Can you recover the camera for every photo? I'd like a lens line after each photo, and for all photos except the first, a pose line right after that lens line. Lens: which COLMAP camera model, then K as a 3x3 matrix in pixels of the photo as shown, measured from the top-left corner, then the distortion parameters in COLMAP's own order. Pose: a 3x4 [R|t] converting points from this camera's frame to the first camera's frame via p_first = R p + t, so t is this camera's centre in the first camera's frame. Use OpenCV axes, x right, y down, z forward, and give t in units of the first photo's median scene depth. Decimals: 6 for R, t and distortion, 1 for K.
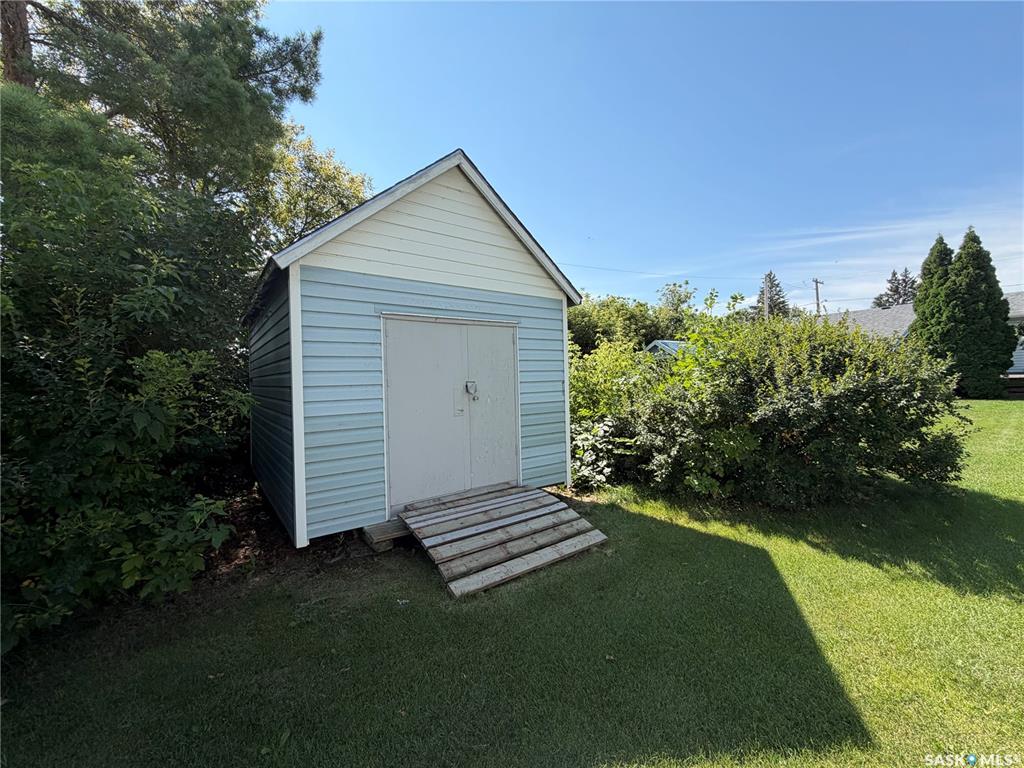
lens RADIAL K [[411.3, 0, 513.2], [0, 411.3, 384.4], [0, 0, 1]] dist [0.000841, 0.000122]
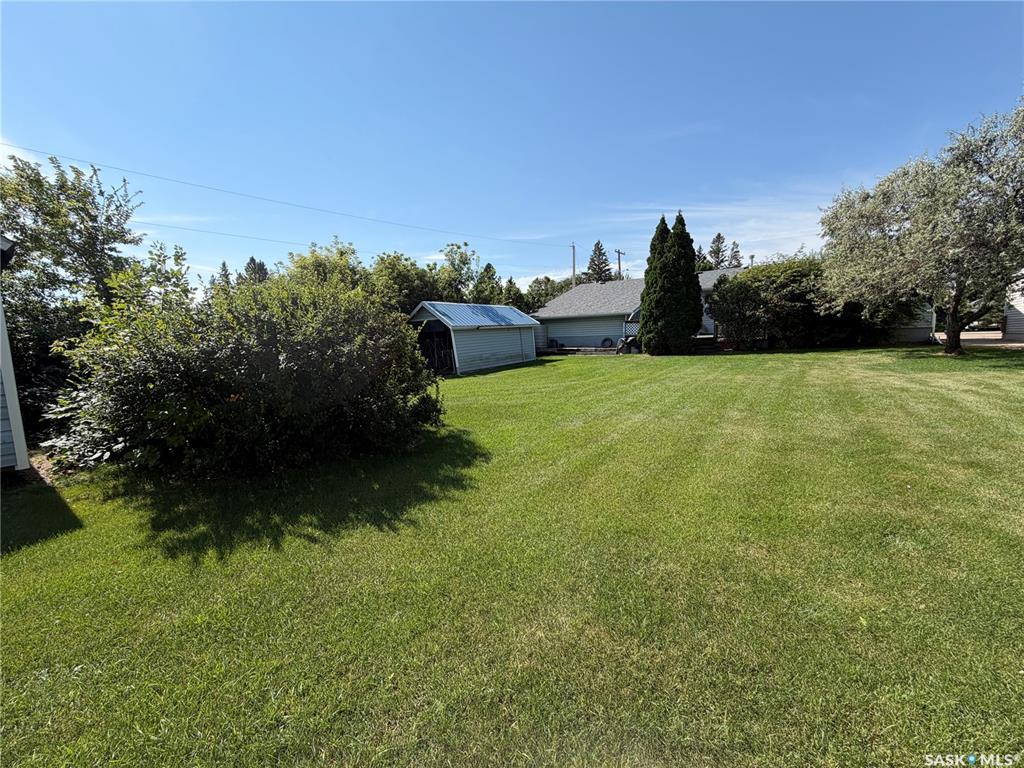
lens RADIAL K [[411.3, 0, 513.2], [0, 411.3, 384.4], [0, 0, 1]] dist [0.000841, 0.000122]
pose [[0.957378, -0.035017, 0.286706, 0.239155], [0.008064, 0.995477, 0.094658, 0.001448], [-0.288724, -0.088312, 0.953331, -0.034718]]
